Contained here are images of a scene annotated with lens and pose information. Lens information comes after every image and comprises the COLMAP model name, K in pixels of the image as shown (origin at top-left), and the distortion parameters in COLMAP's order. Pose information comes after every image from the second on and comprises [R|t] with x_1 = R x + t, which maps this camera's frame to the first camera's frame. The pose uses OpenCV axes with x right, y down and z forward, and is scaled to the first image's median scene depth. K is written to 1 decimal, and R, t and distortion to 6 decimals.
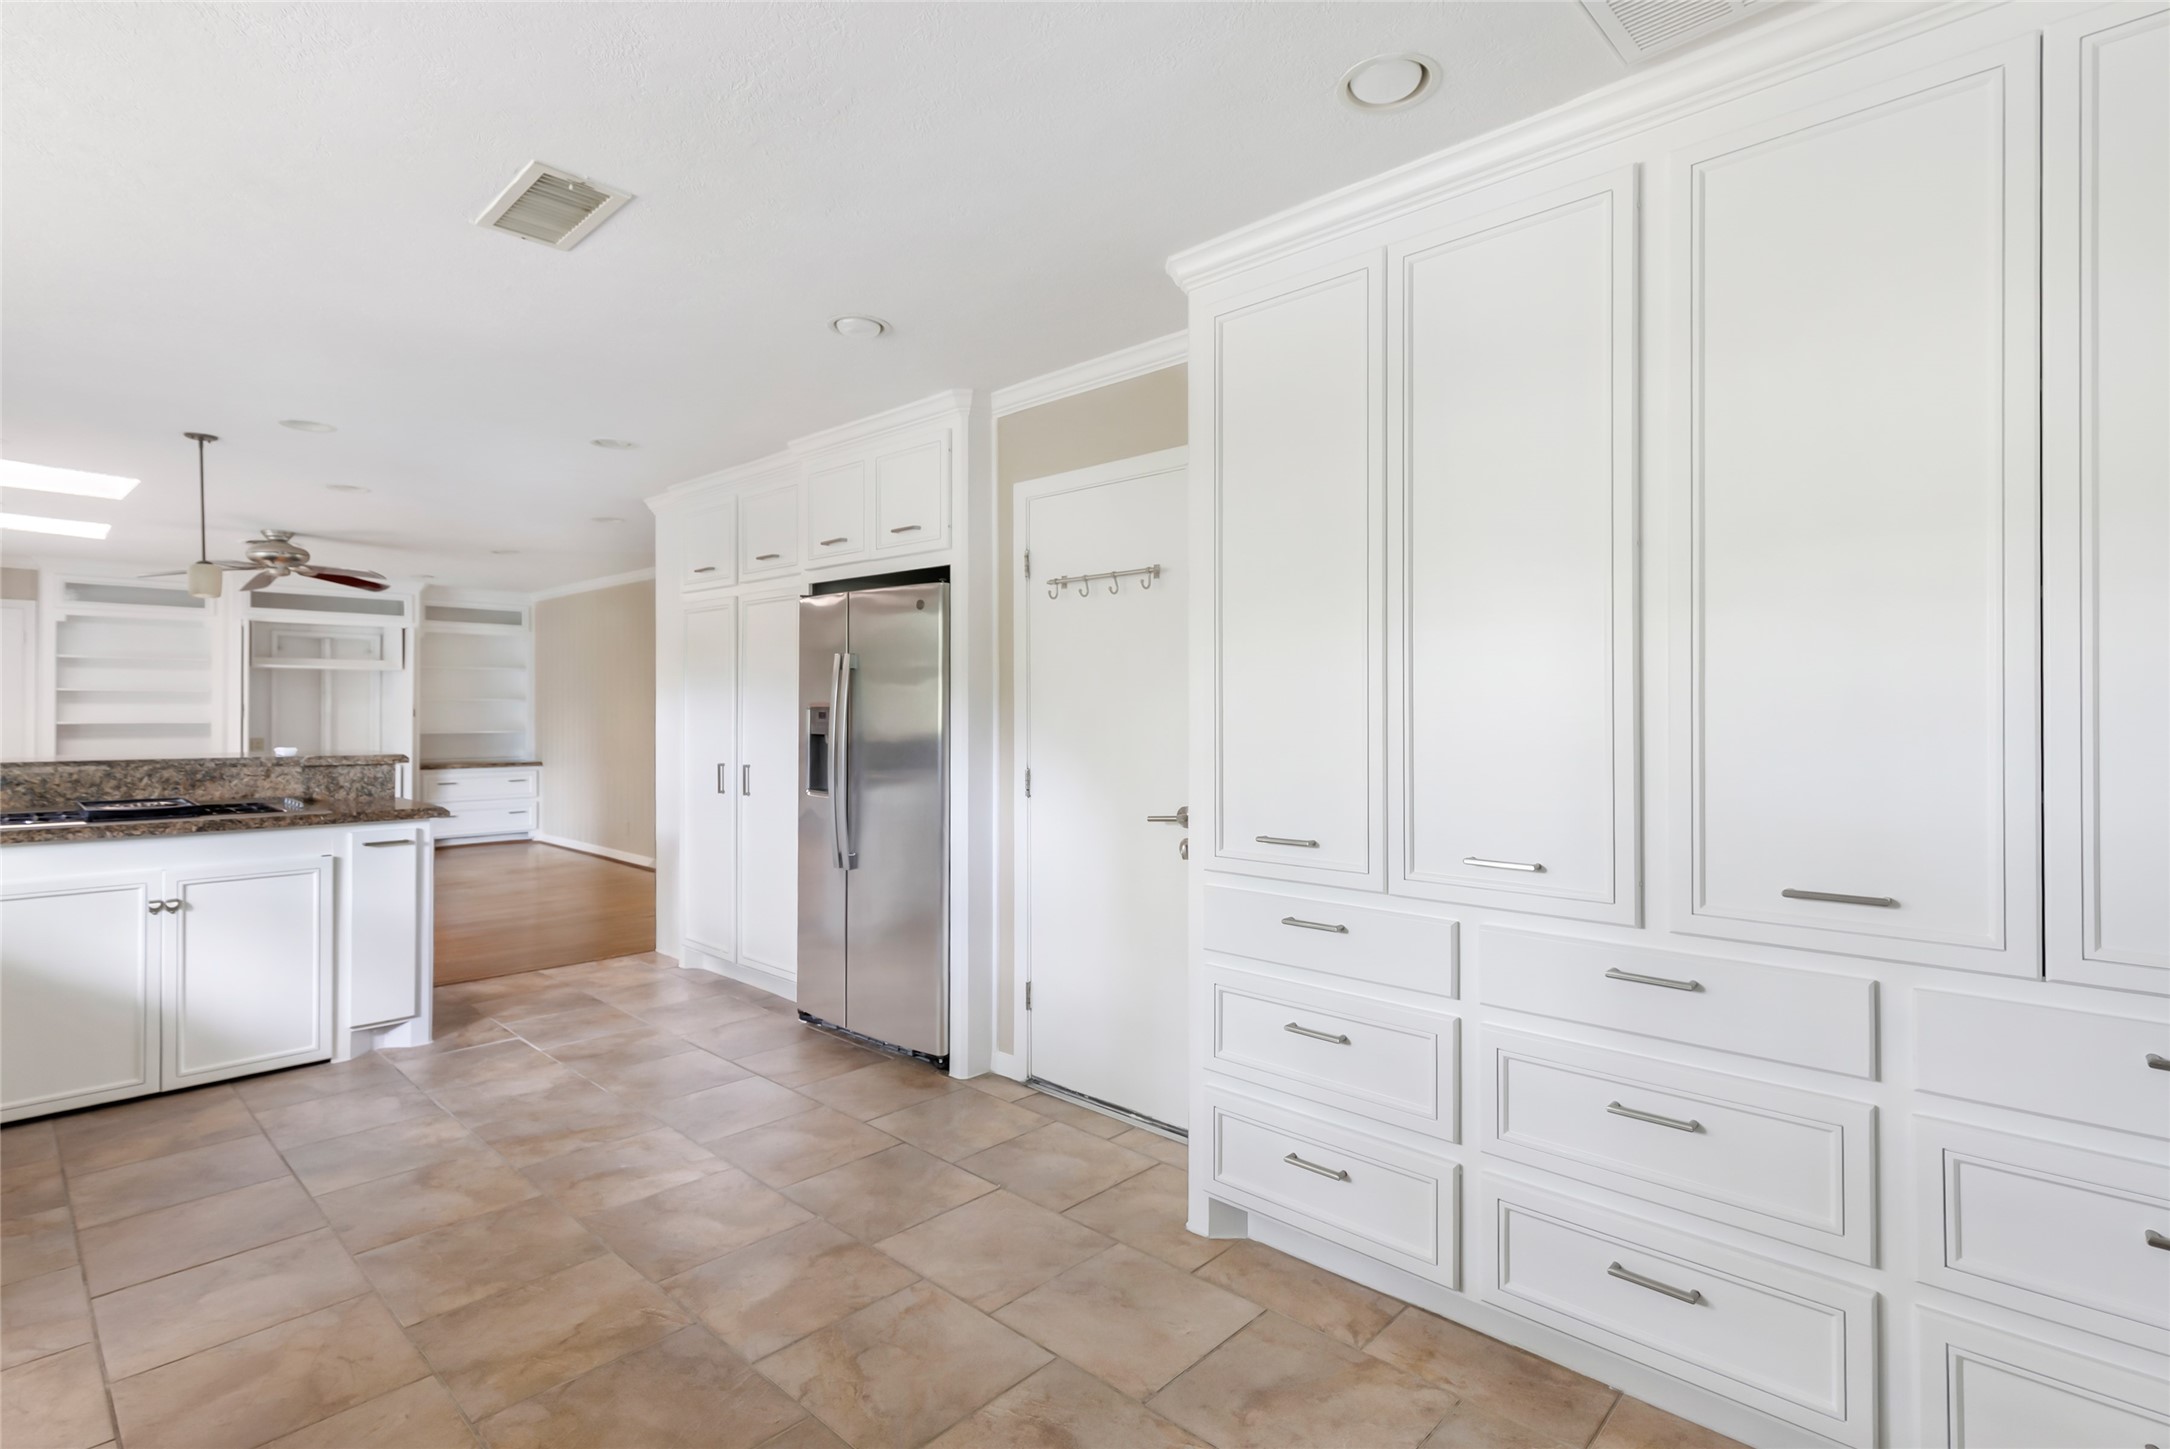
lens RADIAL K [[1005.0, 0, 1034.9], [0, 1005.0, 701.0], [0, 0, 1]] dist [0.000872, -0.000059]
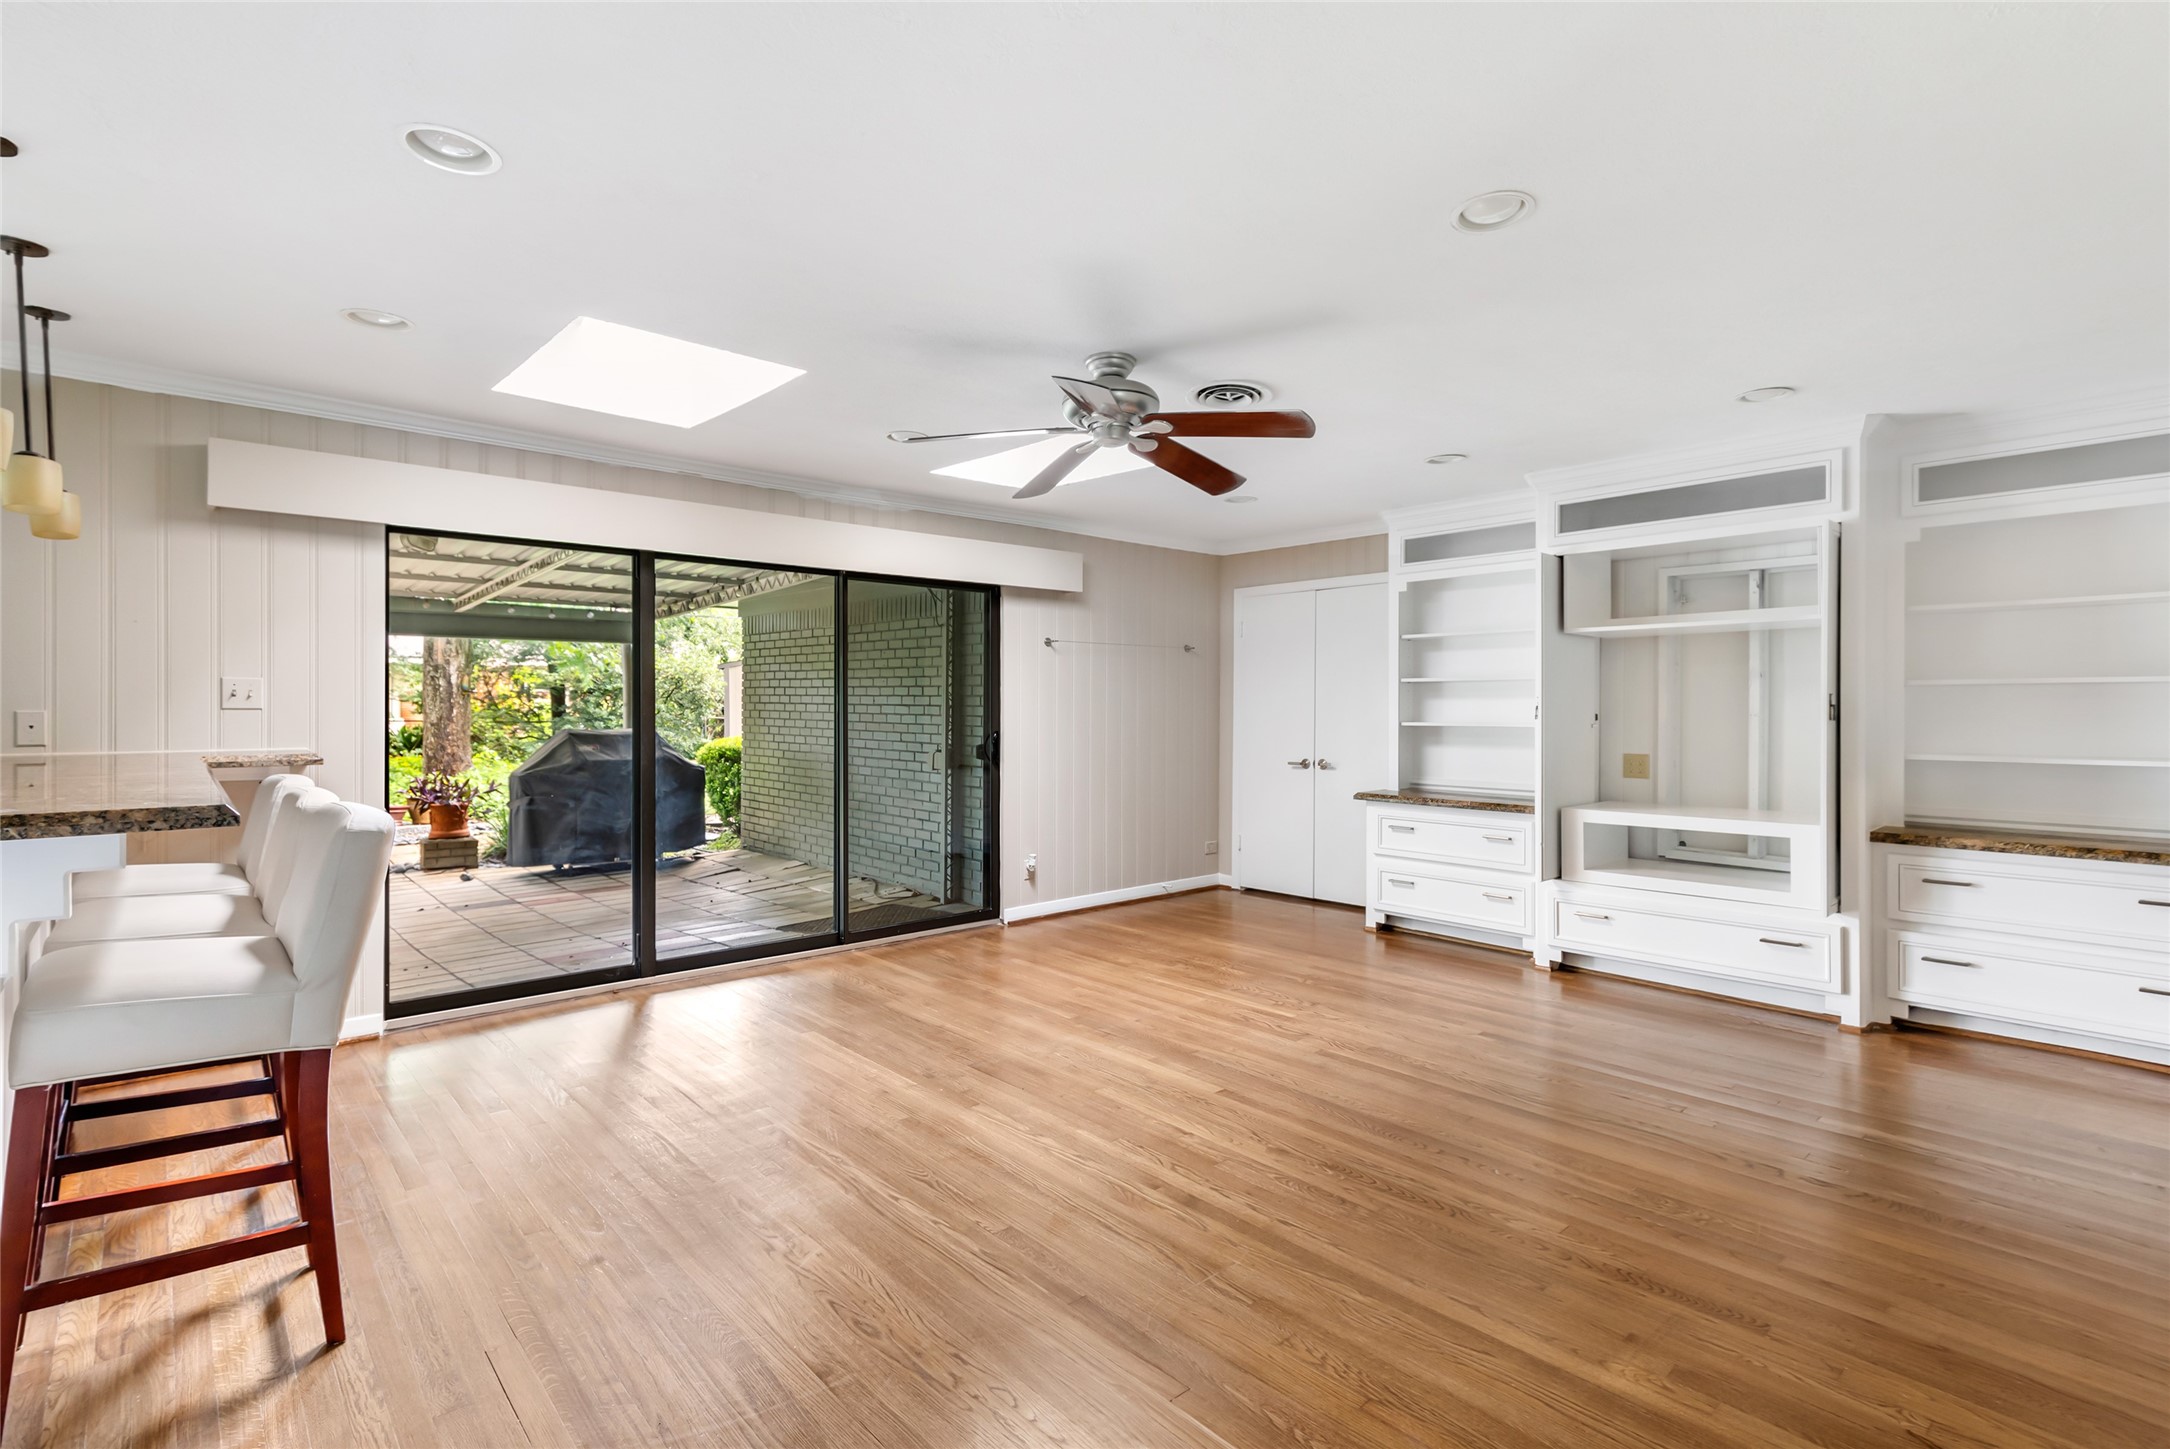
lens RADIAL K [[1005.0, 0, 1104.3], [0, 1005.0, 694.6], [0, 0, 1]] dist [0.000872, -0.000059]
pose [[-0.041530, -0.018246, -0.998971, -0.462744], [0.010741, 0.999767, -0.018707, 0.028653], [0.999080, -0.011507, -0.041324, 2.003999]]
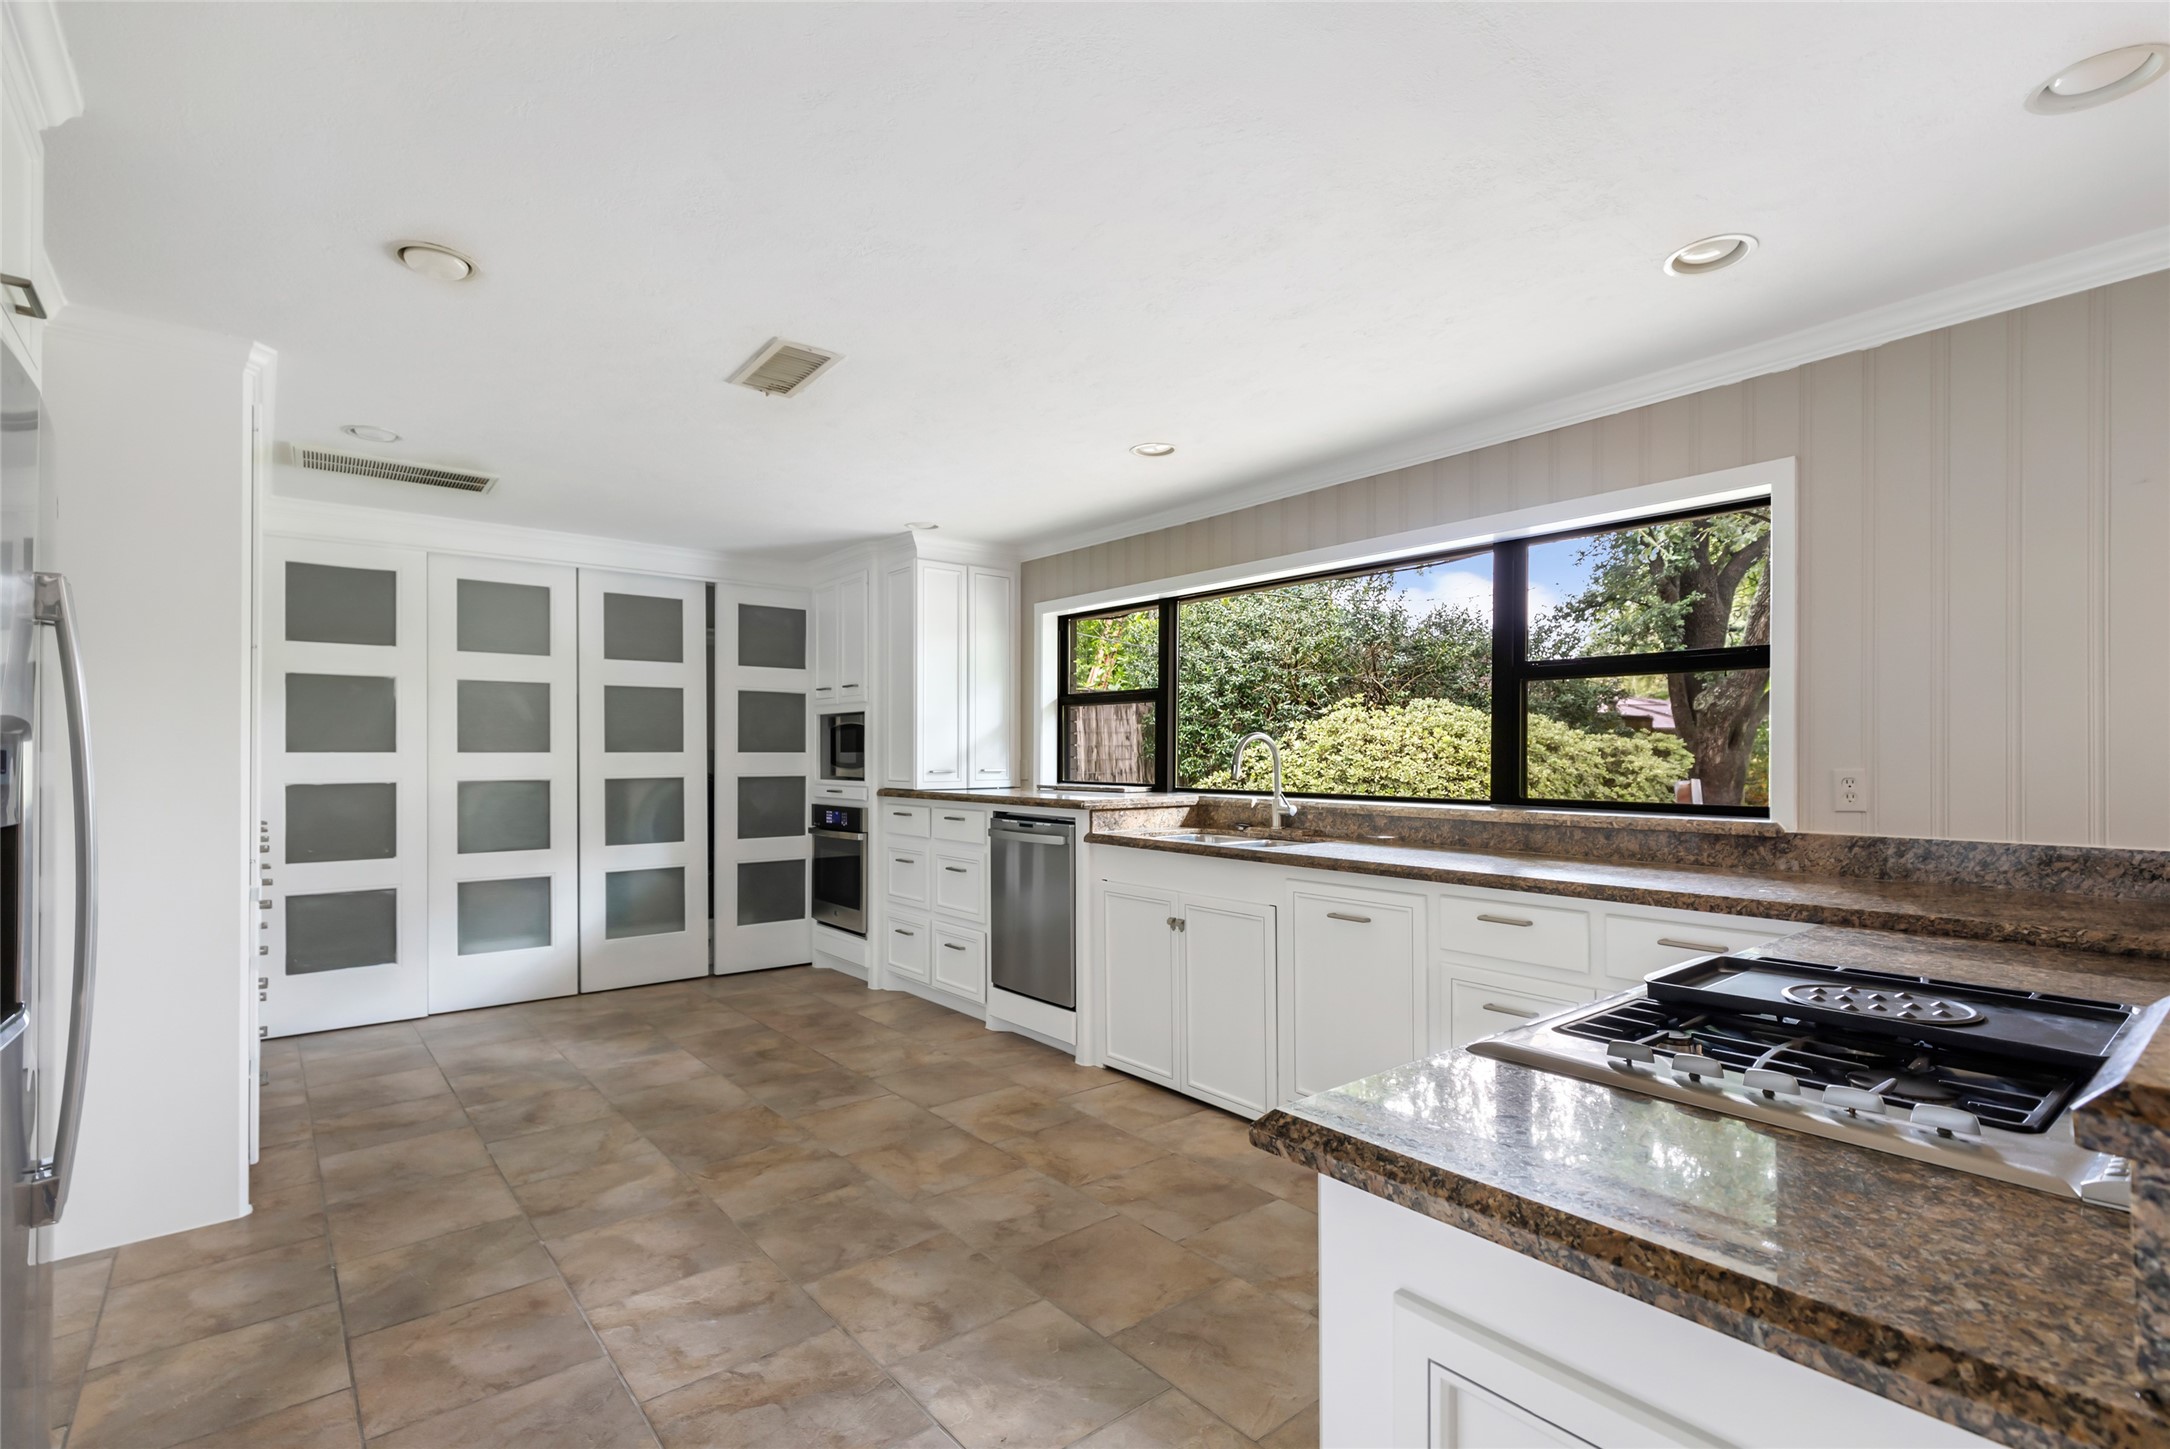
lens RADIAL K [[1005.0, 0, 1022.1], [0, 1005.0, 753.2], [0, 0, 1]] dist [0.000872, -0.000059]
pose [[-0.988240, -0.002080, 0.152898, -0.691371], [-0.004261, 0.999894, -0.013939, 0.016482], [-0.152852, -0.014427, -0.988144, 1.571402]]
